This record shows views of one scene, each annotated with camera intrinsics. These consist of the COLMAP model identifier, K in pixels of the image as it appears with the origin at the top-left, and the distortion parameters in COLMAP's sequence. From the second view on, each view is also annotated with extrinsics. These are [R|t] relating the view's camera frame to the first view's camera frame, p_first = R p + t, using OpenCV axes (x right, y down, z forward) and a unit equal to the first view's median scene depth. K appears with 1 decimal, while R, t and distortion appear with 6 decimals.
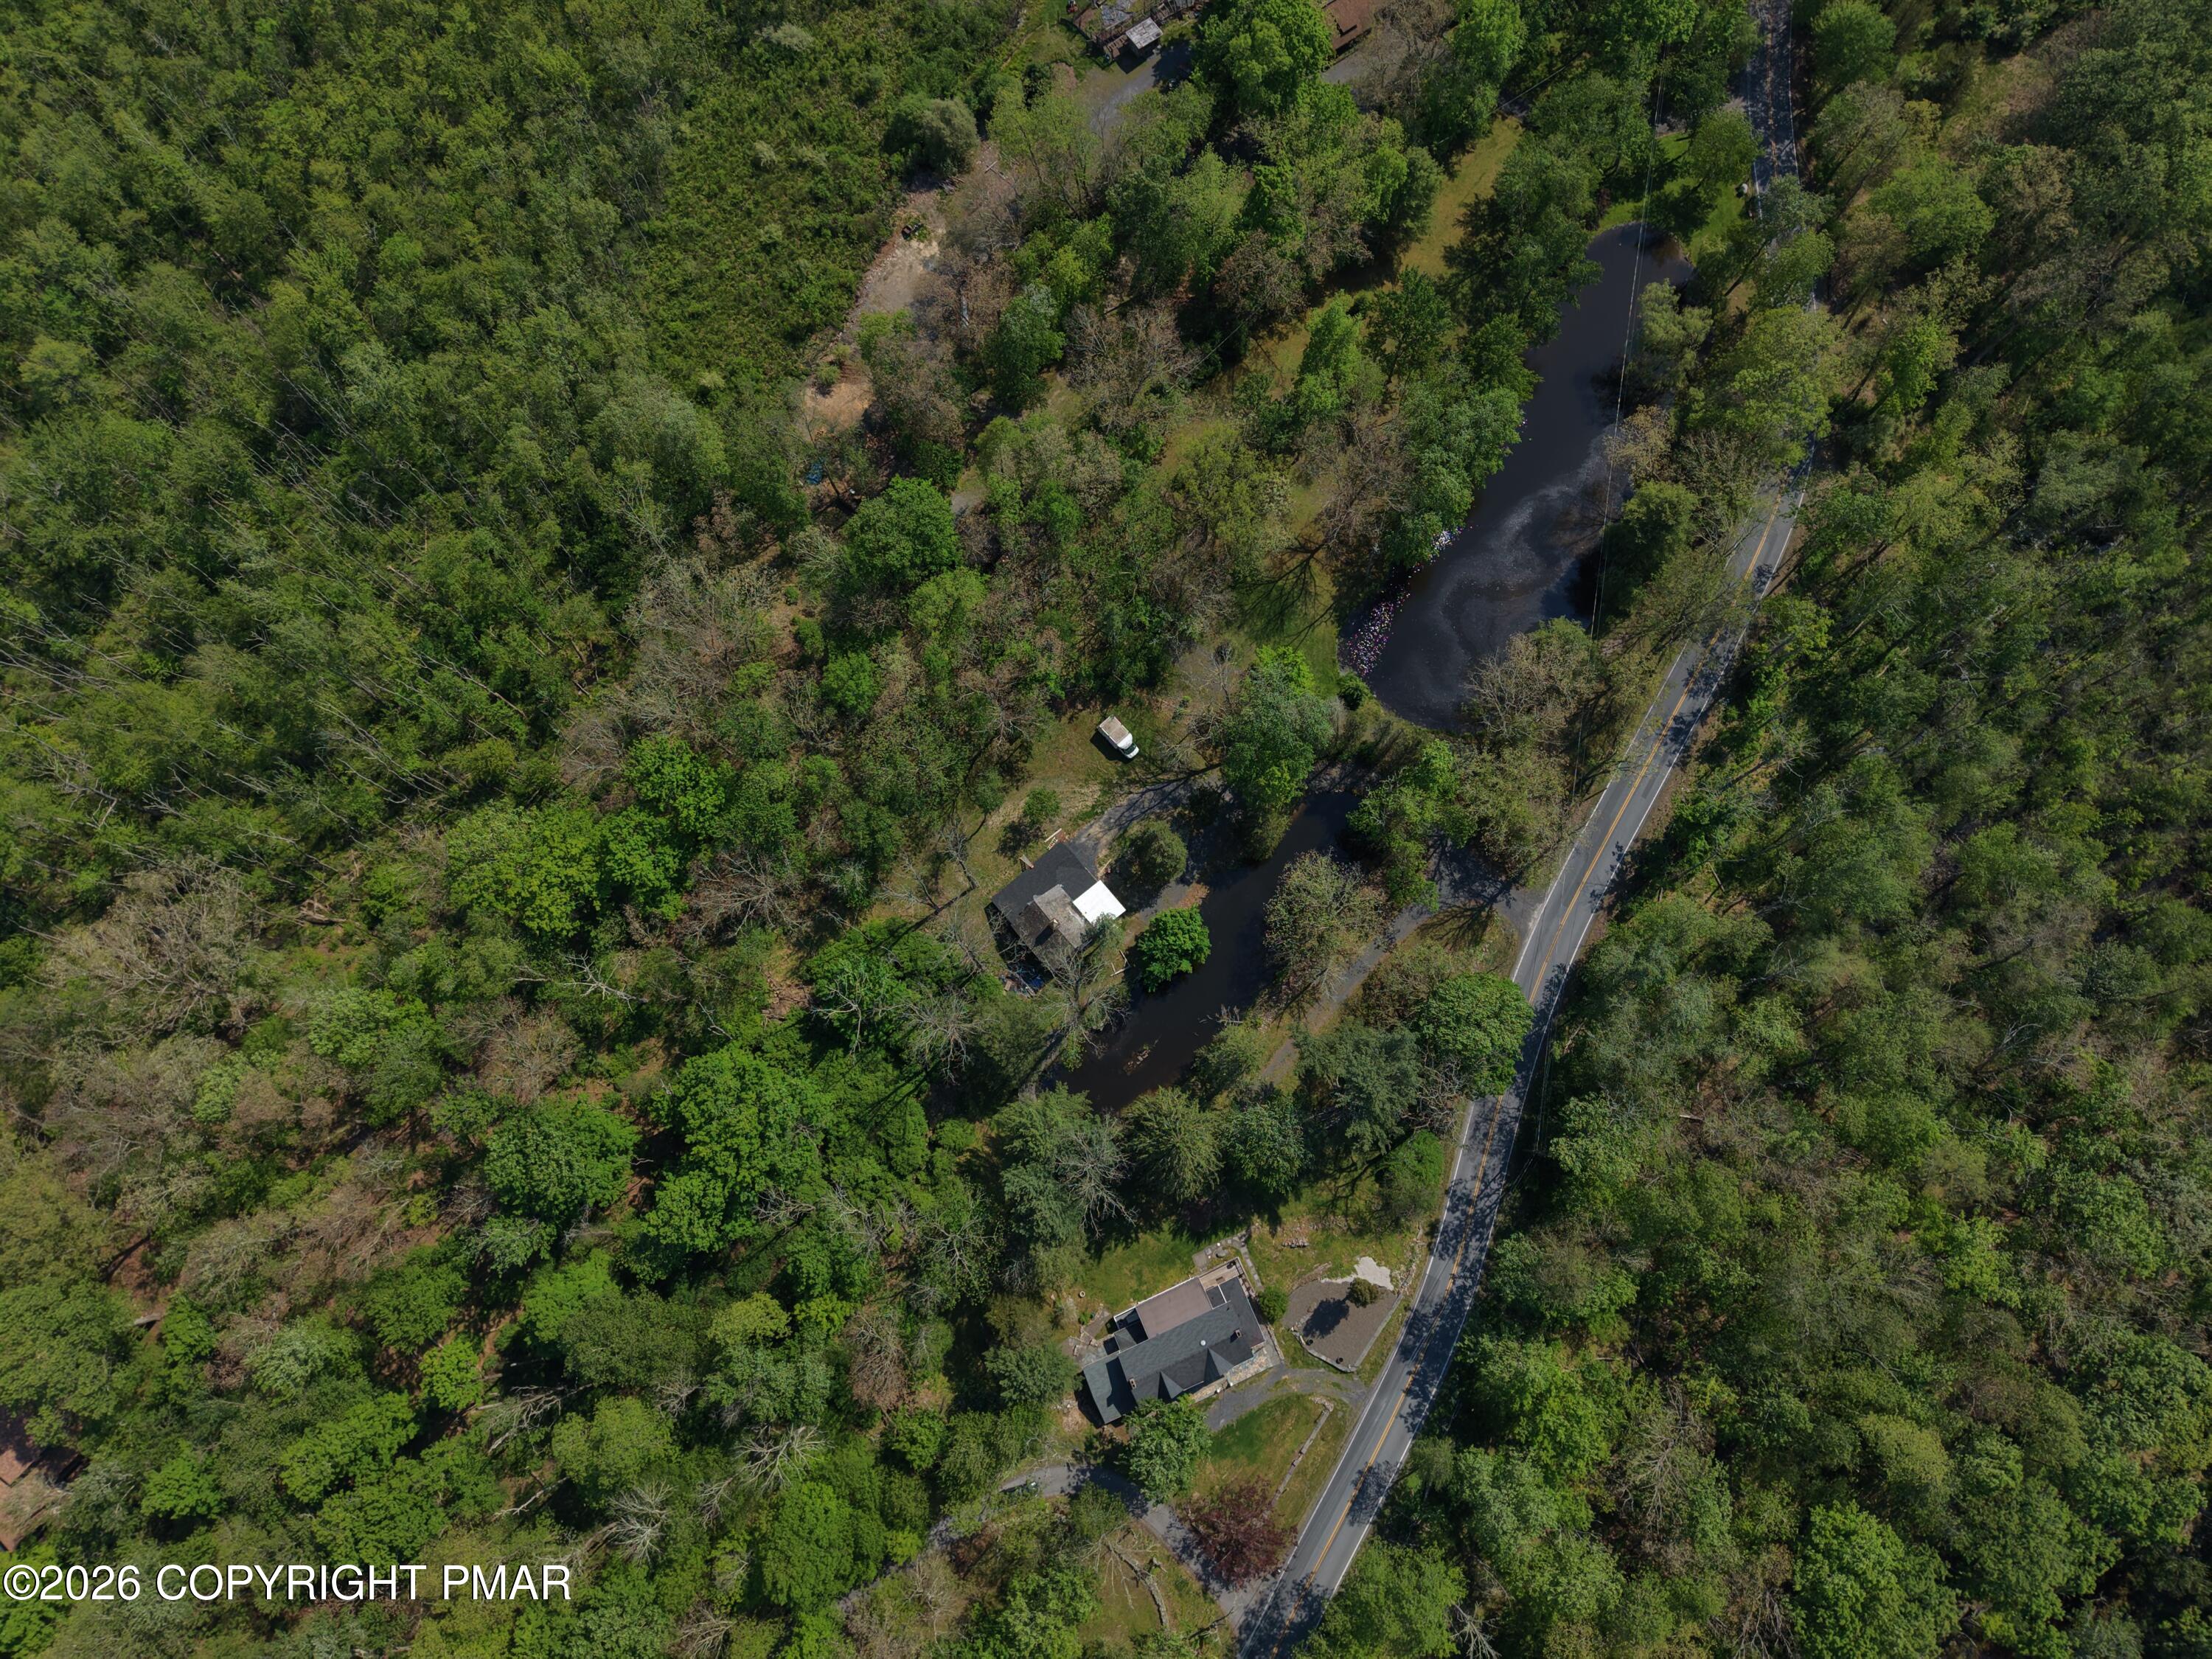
lens RADIAL K [[1485.0, 0, 1095.1], [0, 1485.0, 826.4], [0, 0, 1]] dist [0.002054, -0.002486]
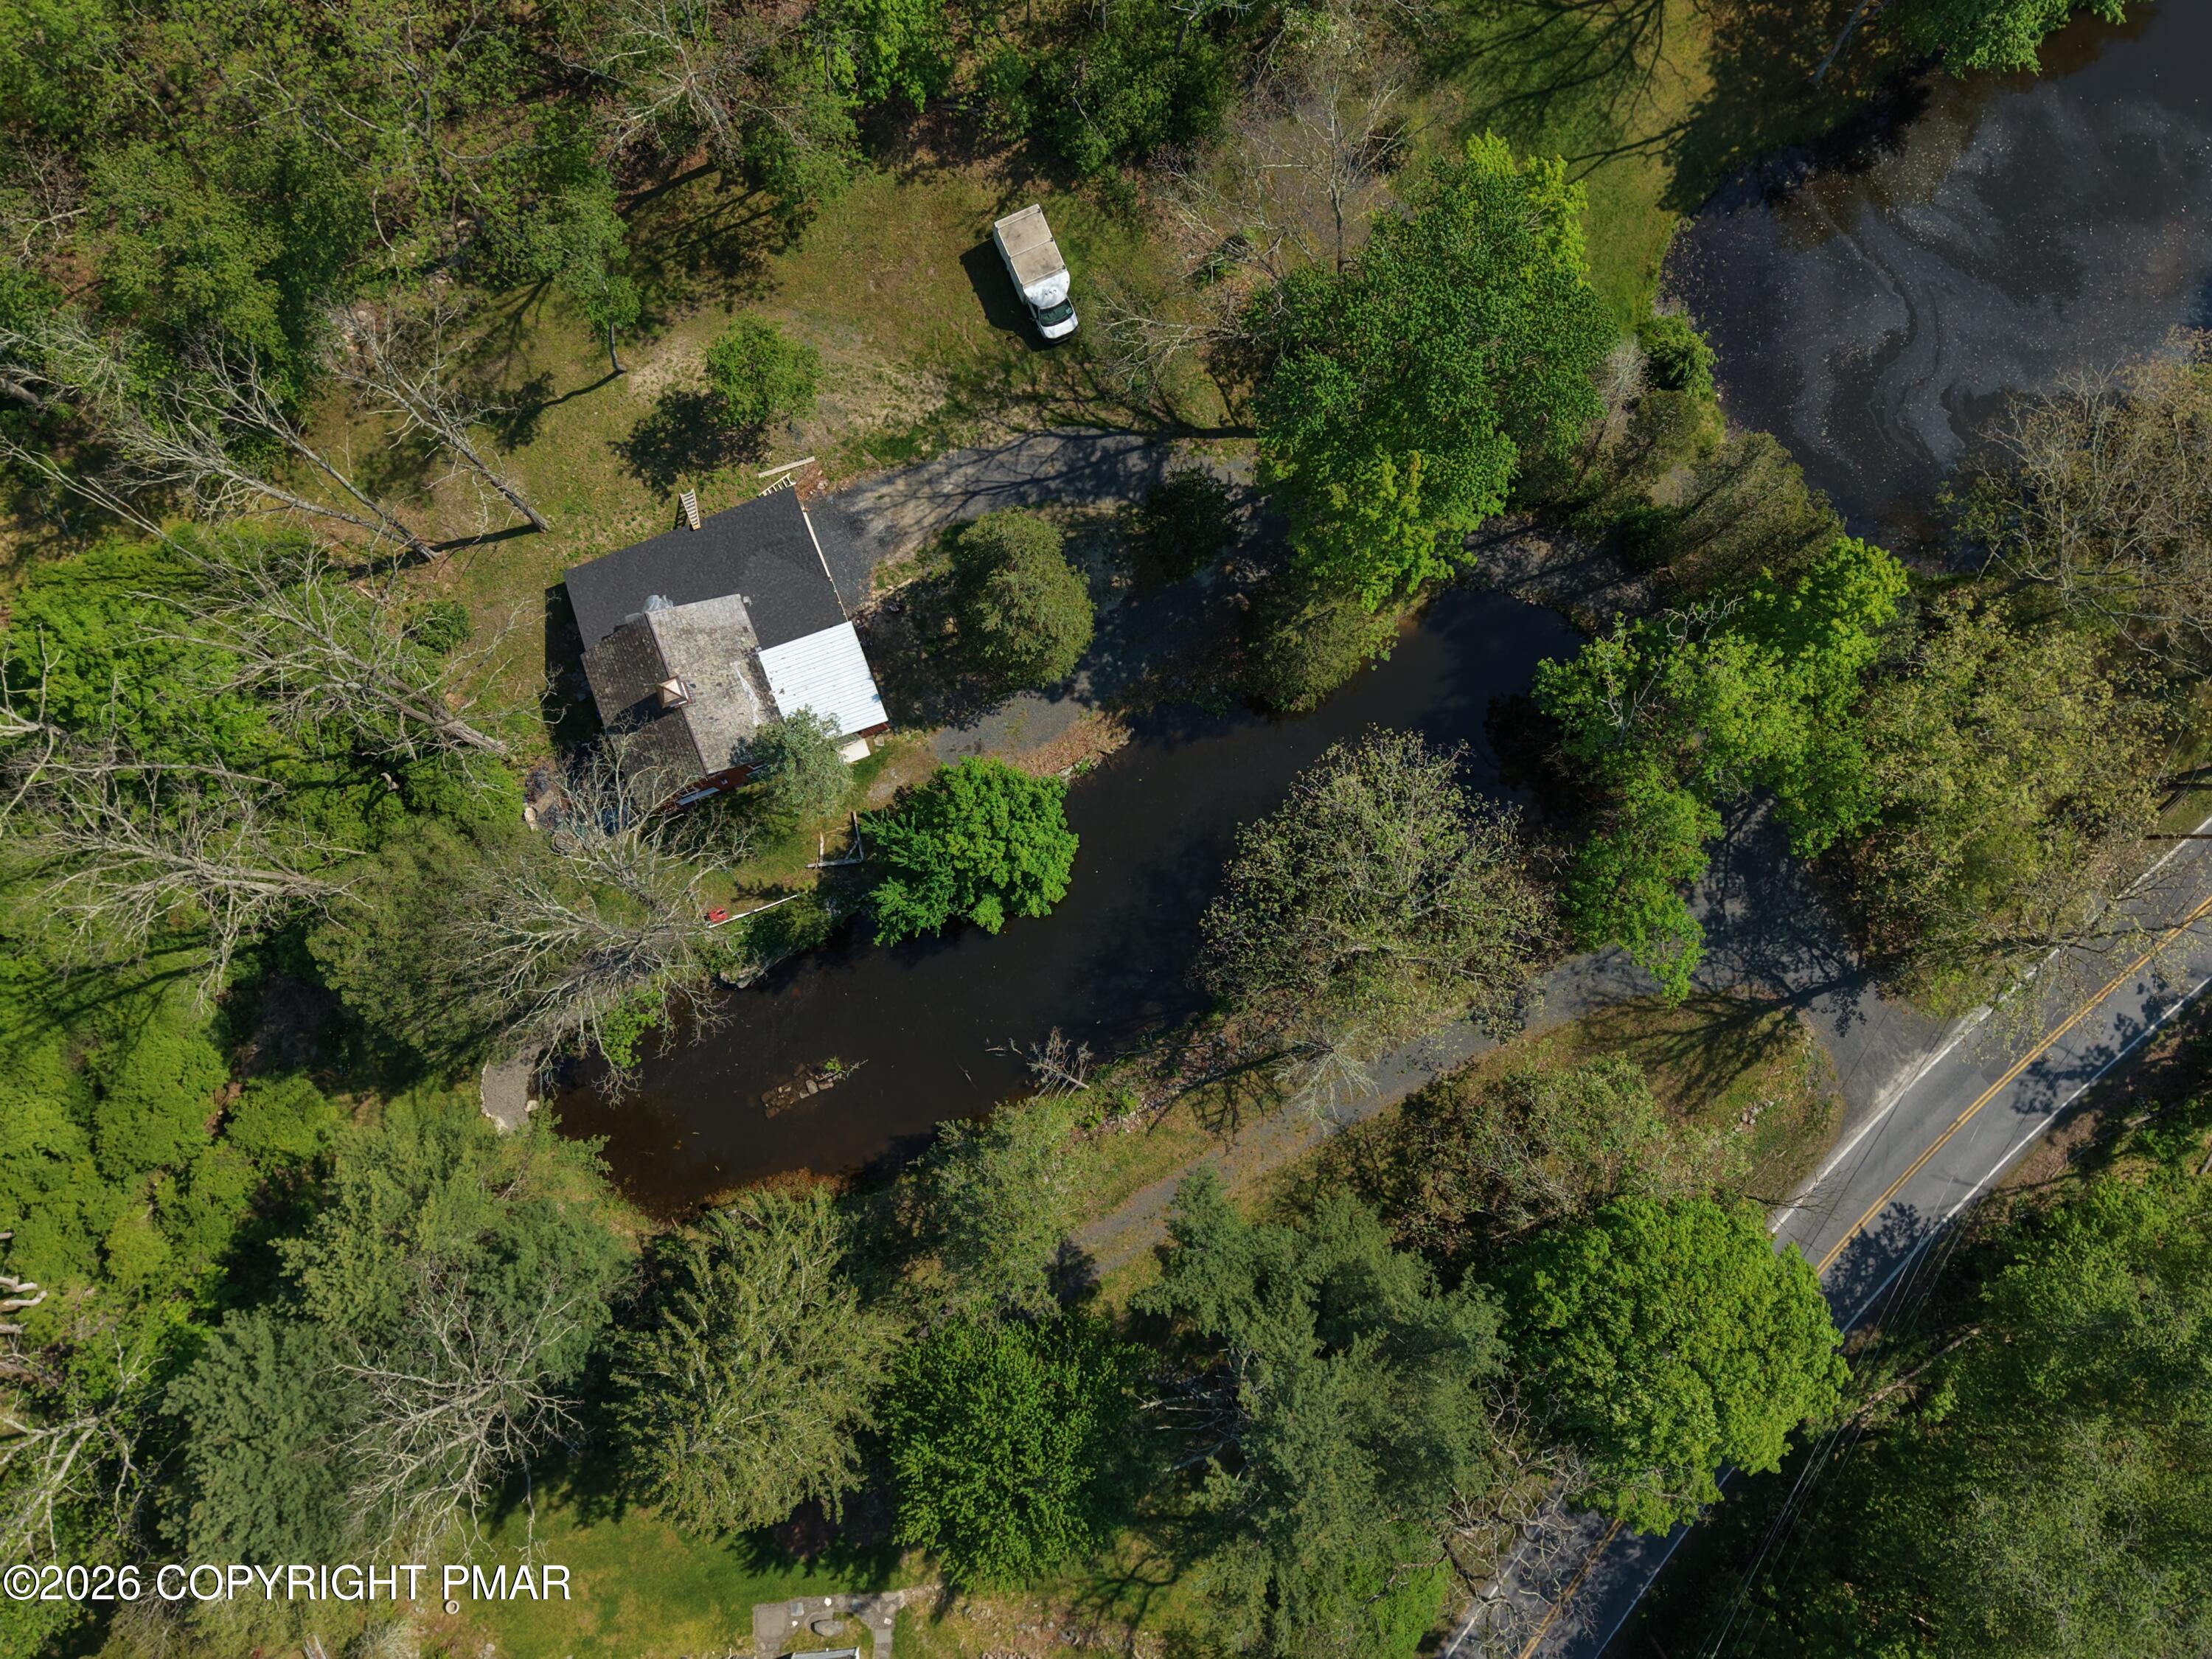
lens RADIAL K [[1509.5, 0, 1094.6], [0, 1509.5, 823.5], [0, 0, 1]] dist [0.030204, 0.003372]
pose [[0.944034, 0.329725, -0.008994, 0.081506], [-0.322195, 0.927629, 0.188932, -0.008090], [0.070639, -0.175460, 0.981949, 0.614411]]
